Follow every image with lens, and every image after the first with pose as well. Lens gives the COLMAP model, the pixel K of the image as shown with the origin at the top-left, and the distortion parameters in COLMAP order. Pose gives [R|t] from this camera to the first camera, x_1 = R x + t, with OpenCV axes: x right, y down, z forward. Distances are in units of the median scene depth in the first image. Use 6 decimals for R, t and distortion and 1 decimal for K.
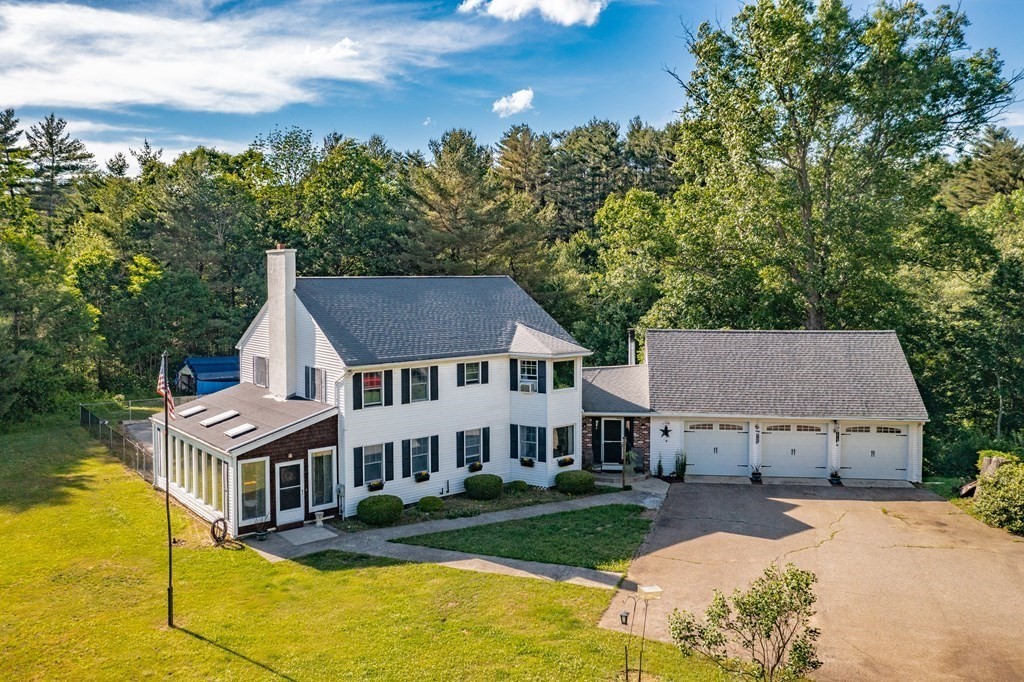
lens RADIAL K [[822.6, 0, 511.5], [0, 822.6, 302.5], [0, 0, 1]] dist [-0.011992, 0.004193]
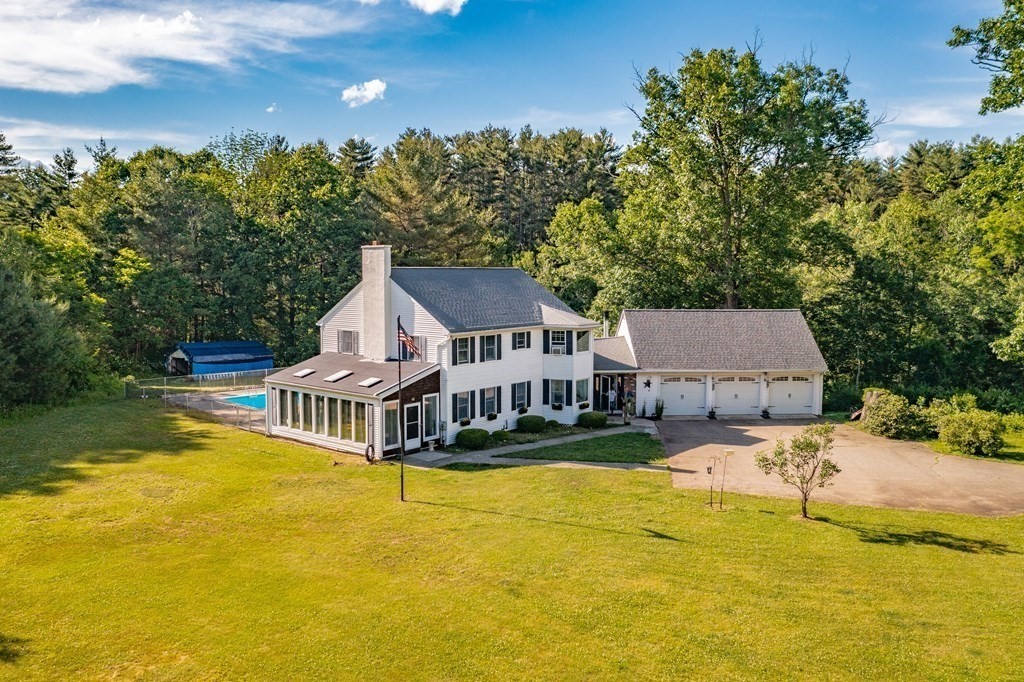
lens RADIAL K [[828.2, 0, 512.0], [0, 828.2, 341.0], [0, 0, 1]] dist [-0.007526, -0.000084]
pose [[0.980432, -0.012330, 0.196473, -0.312681], [0.002719, 0.998790, 0.049111, 0.020609], [-0.196841, -0.047616, 0.979278, -0.297770]]
